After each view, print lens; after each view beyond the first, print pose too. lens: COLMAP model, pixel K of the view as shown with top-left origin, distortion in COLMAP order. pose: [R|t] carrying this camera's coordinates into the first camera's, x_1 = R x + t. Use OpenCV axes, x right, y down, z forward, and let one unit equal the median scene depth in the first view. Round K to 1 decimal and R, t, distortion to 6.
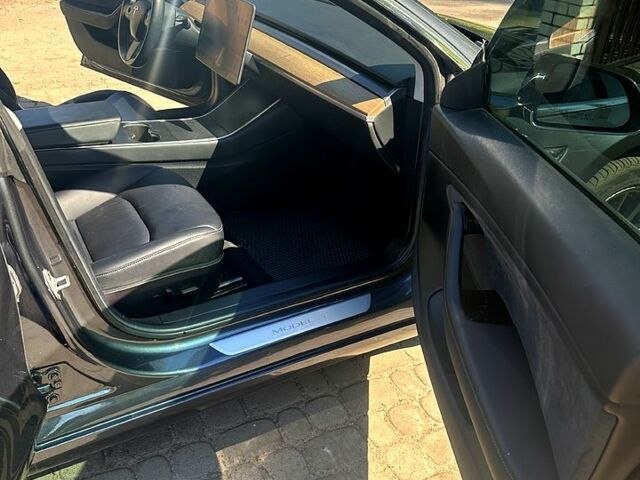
lens RADIAL K [[517.0, 0, 320.0], [0, 517.0, 240.0], [0, 0, 1]] dist [0.005086, 0.002102]
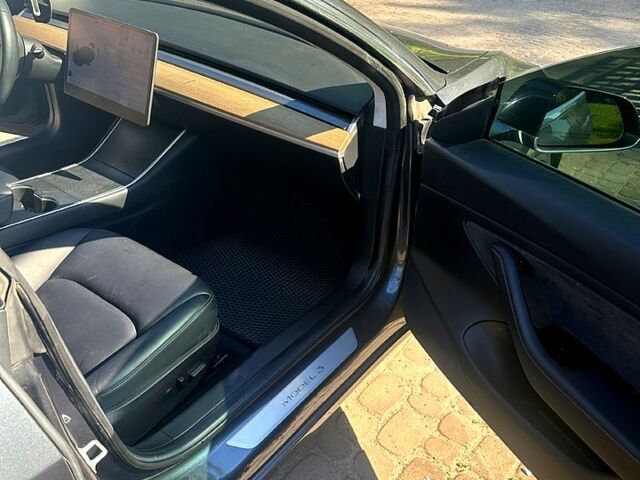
lens RADIAL K [[522.7, 0, 320.0], [0, 522.7, 240.0], [0, 0, 1]] dist [0.070111, -0.202377]
pose [[0.931174, -0.207091, 0.300047, -0.232020], [0.195376, 0.978306, 0.068887, -0.142210], [-0.307804, -0.005524, 0.951434, 0.100508]]
